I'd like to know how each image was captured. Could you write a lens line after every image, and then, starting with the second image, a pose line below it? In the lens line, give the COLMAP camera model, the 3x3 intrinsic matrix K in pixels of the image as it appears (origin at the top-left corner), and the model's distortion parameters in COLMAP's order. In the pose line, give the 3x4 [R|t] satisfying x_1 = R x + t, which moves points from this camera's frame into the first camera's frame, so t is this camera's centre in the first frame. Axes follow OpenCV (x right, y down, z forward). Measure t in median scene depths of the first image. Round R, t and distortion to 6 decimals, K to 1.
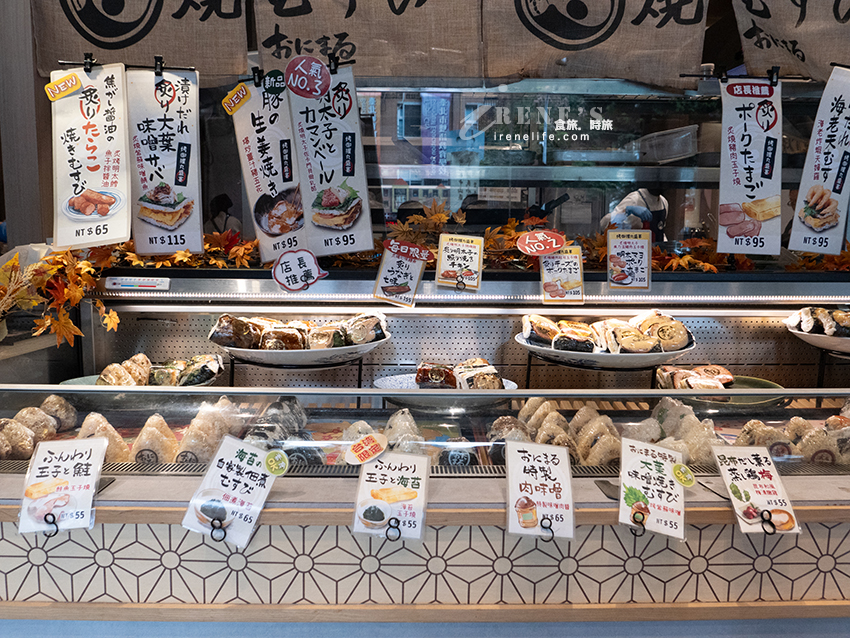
lens RADIAL K [[606.5, 0, 425.0], [0, 606.5, 319.0], [0, 0, 1]] dist [-0.027694, 0.005527]
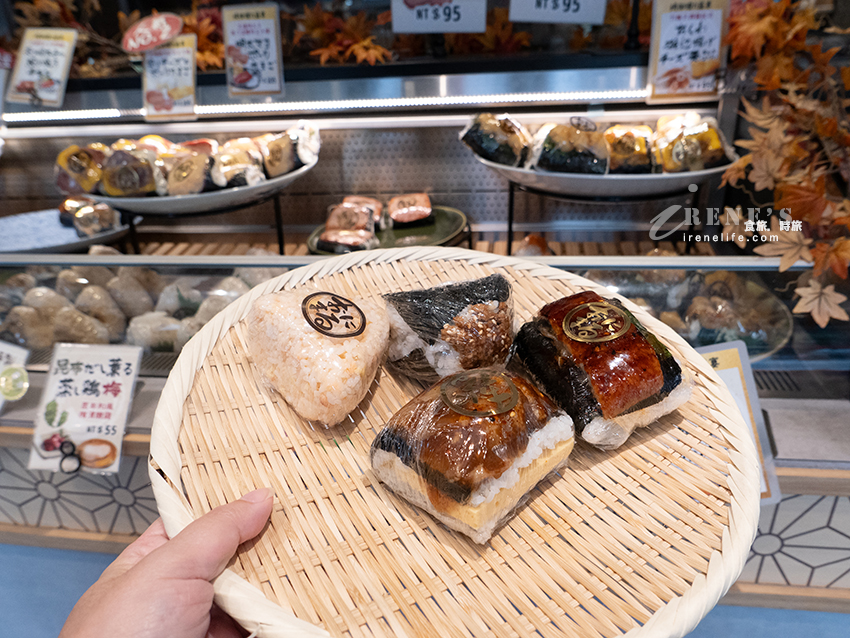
lens RADIAL K [[600.1, 0, 425.0], [0, 600.1, 319.0], [0, 0, 1]] dist [-0.018340, -0.004946]
pose [[0.987398, 0.020384, -0.156938, 0.658234], [0.033096, 0.943145, 0.330729, -0.026077], [0.154757, -0.331755, 0.930585, 0.267767]]
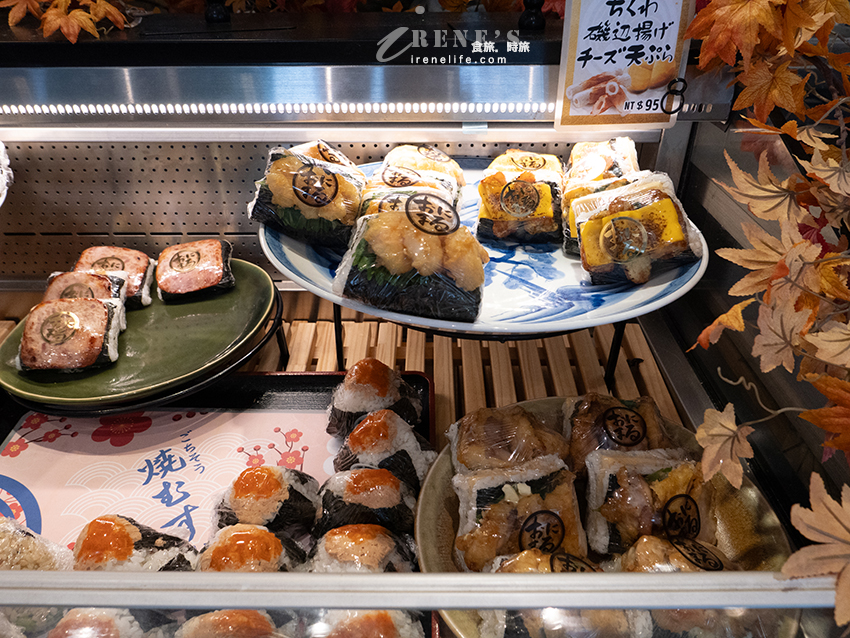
lens RADIAL K [[606.5, 0, 425.0], [0, 606.5, 319.0], [0, 0, 1]] dist [-0.027694, 0.005527]
pose [[0.999985, 0.003767, -0.004037, 0.708517], [-0.001638, 0.900562, 0.434724, -0.083838], [0.005273, -0.434710, 0.900555, 0.586207]]
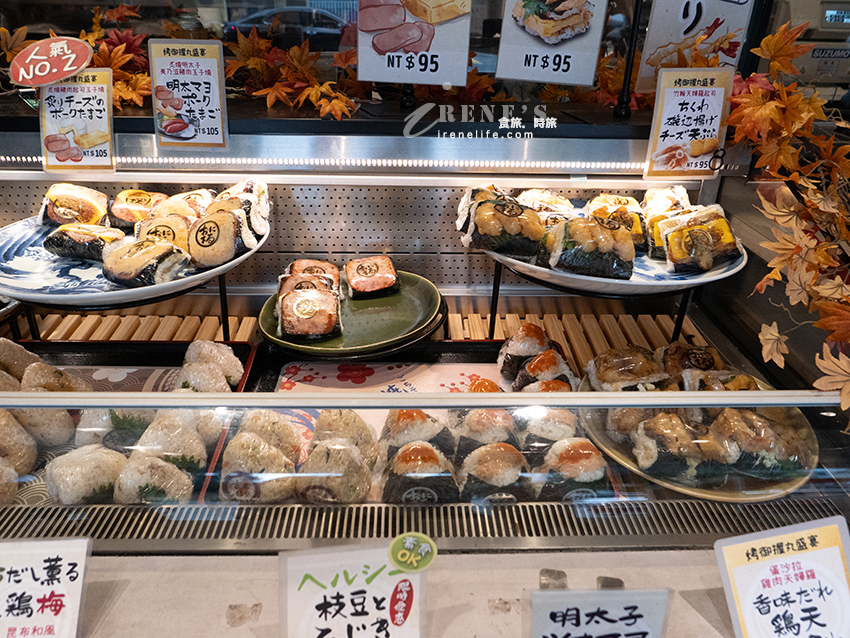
lens RADIAL K [[606.5, 0, 425.0], [0, 606.5, 319.0], [0, 0, 1]] dist [-0.027694, 0.005527]
pose [[0.999517, 0.005399, 0.030594, 0.551211], [-0.015568, 0.939257, 0.342861, -0.098087], [-0.026884, -0.343172, 0.938888, 0.371222]]
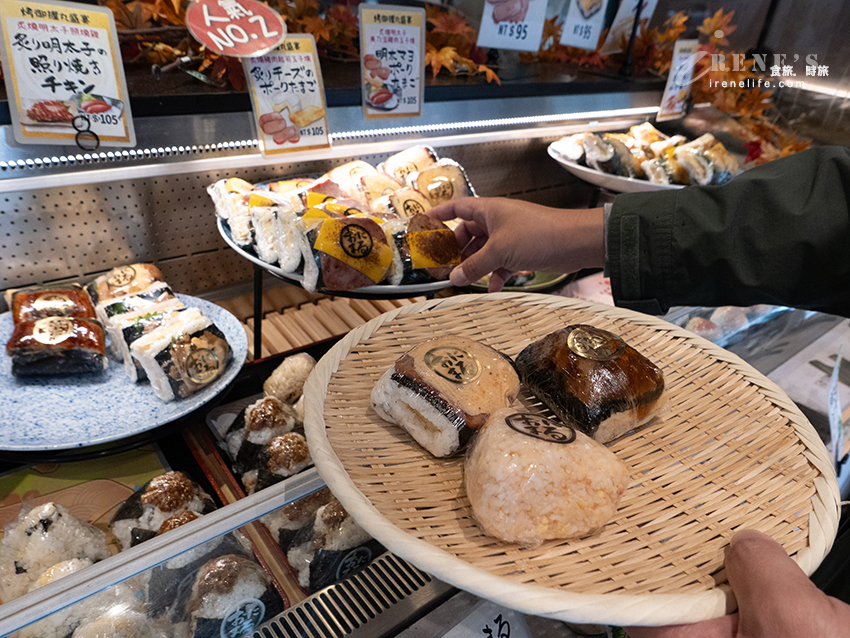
lens RADIAL K [[609.1, 0, 425.0], [0, 609.1, 319.0], [0, 0, 1]] dist [-0.038305, 0.006327]
pose [[0.773910, -0.247633, 0.582873, -0.032480], [-0.018874, 0.910953, 0.412077, -0.115006], [-0.633014, -0.329912, 0.700322, 0.501562]]
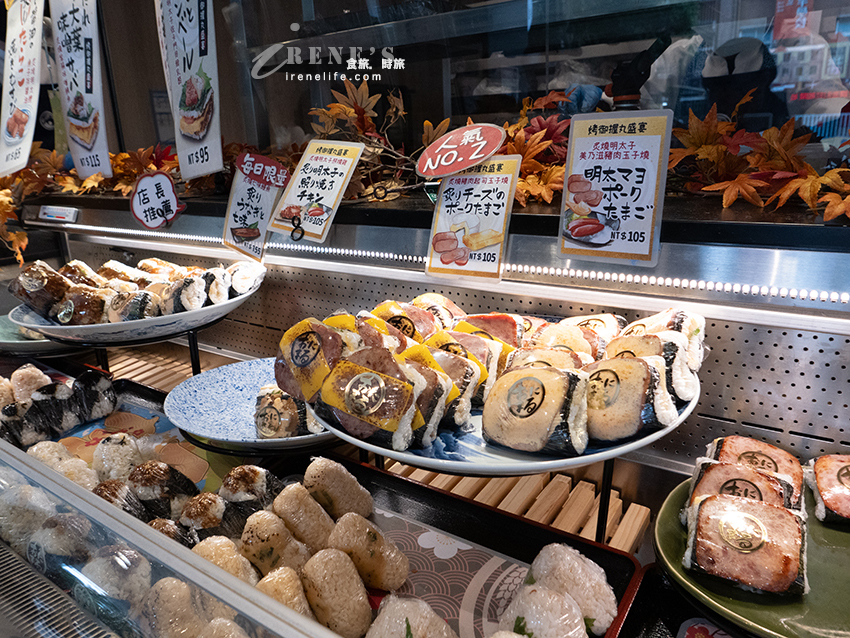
lens RADIAL K [[606.5, 0, 425.0], [0, 606.5, 319.0], [0, 0, 1]] dist [-0.027694, 0.005527]
pose [[0.812645, 0.127563, -0.568627, 0.482595], [-0.024743, 0.982421, 0.185030, -0.082464], [0.582234, -0.136294, 0.801516, 0.579238]]
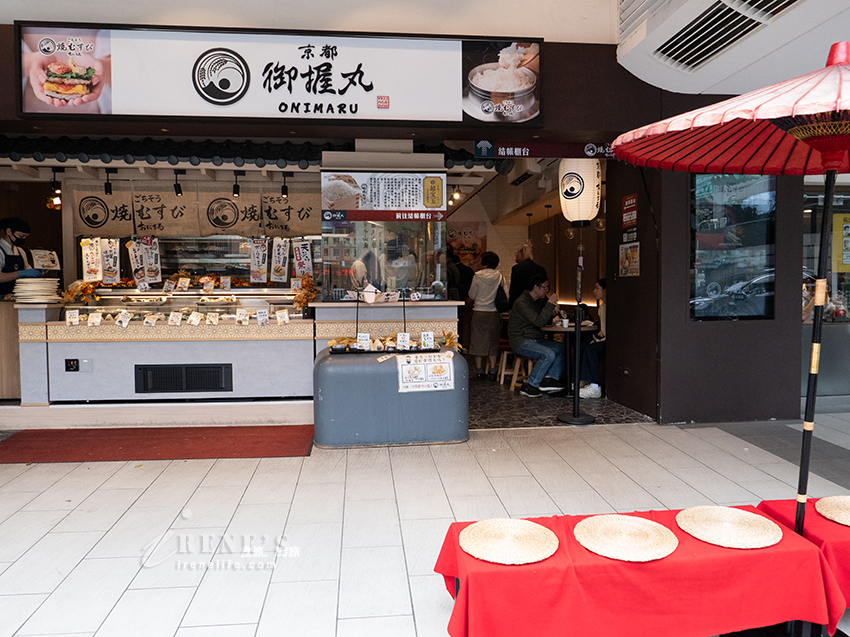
lens RADIAL K [[609.1, 0, 425.0], [0, 609.1, 318.5], [0, 0, 1]] dist [-0.038305, 0.006327]
pose [[0.993523, -0.015119, 0.112618, 1.233822], [0.023232, 0.997200, -0.071080, 0.473213], [-0.111228, 0.073236, 0.991093, -3.293512]]
